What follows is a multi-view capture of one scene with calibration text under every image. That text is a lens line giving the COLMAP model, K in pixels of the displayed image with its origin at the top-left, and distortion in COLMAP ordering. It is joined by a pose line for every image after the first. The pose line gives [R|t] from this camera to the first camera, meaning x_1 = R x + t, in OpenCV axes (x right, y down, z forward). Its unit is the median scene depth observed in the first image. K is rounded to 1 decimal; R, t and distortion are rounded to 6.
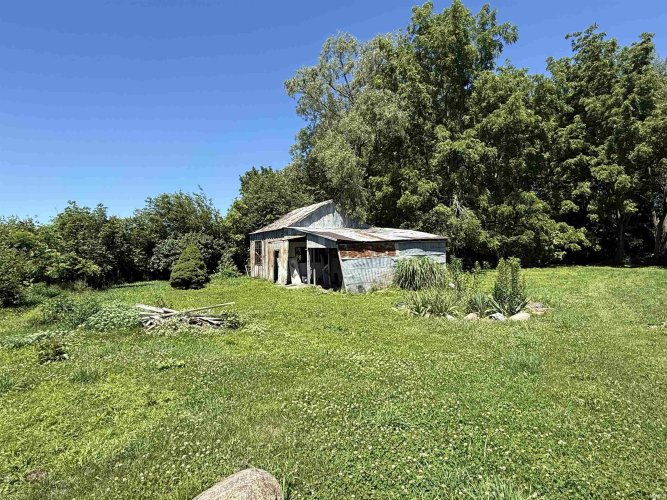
lens RADIAL K [[379.0, 0, 332.6], [0, 379.0, 251.6], [0, 0, 1]] dist [0.000148, -0.000975]
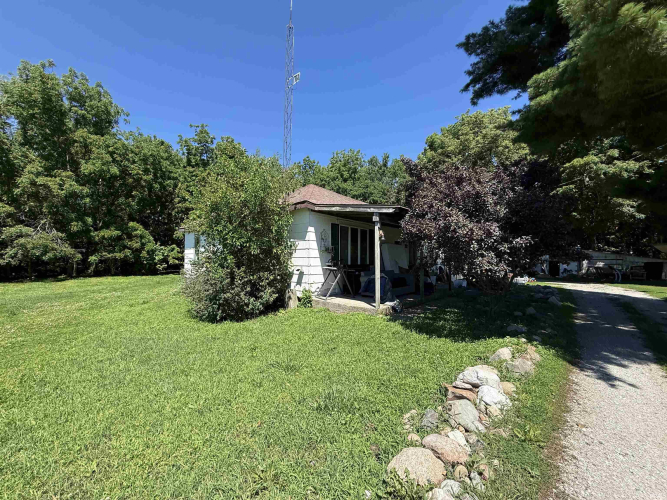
lens RADIAL K [[264.6, 0, 334.6], [0, 264.6, 252.6], [0, 0, 1]] dist [0.001251, -0.001077]
pose [[0.832198, 0.039209, 0.553090, 0.668670], [-0.028887, 0.999208, -0.027369, -0.043731], [-0.553725, 0.006800, 0.832672, -0.279457]]
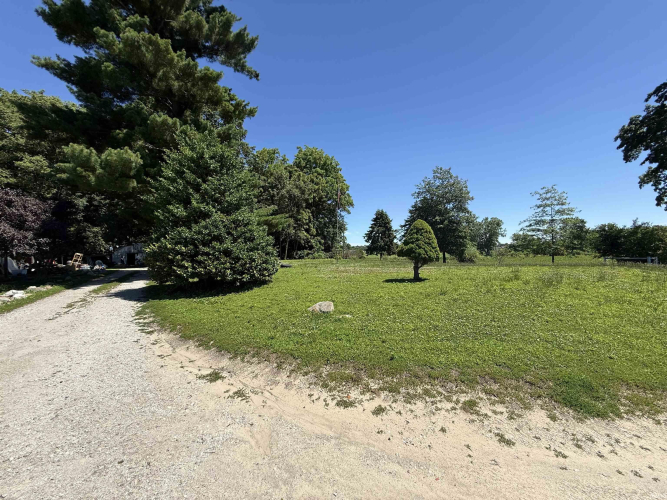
lens RADIAL K [[264.6, 0, 331.1], [0, 264.6, 251.6], [0, 0, 1]] dist [0.001251, -0.001077]
pose [[-0.287135, 0.022529, 0.957625, 0.373827], [0.016015, 0.999697, -0.018717, -0.028998], [-0.957756, 0.009963, -0.287408, -0.491652]]
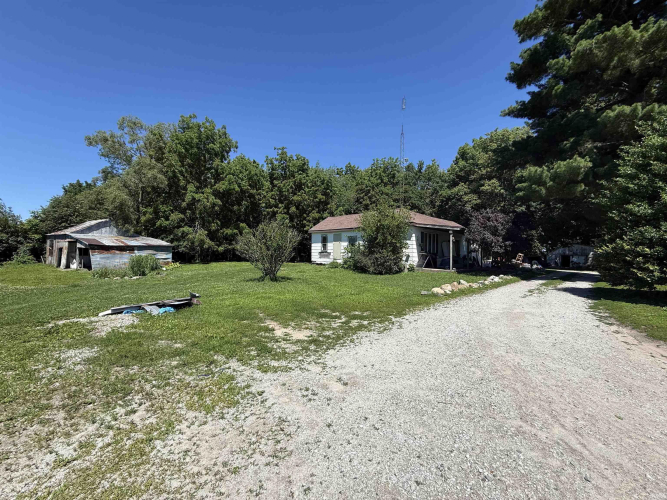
lens RADIAL K [[264.6, 0, 333.4], [0, 264.6, 249.6], [0, 0, 1]] dist [0.001251, -0.001077]
pose [[0.874266, 0.042695, 0.483566, 0.296328], [-0.041417, 0.999053, -0.013328, -0.024276], [-0.483677, -0.008375, 0.875206, -0.499699]]
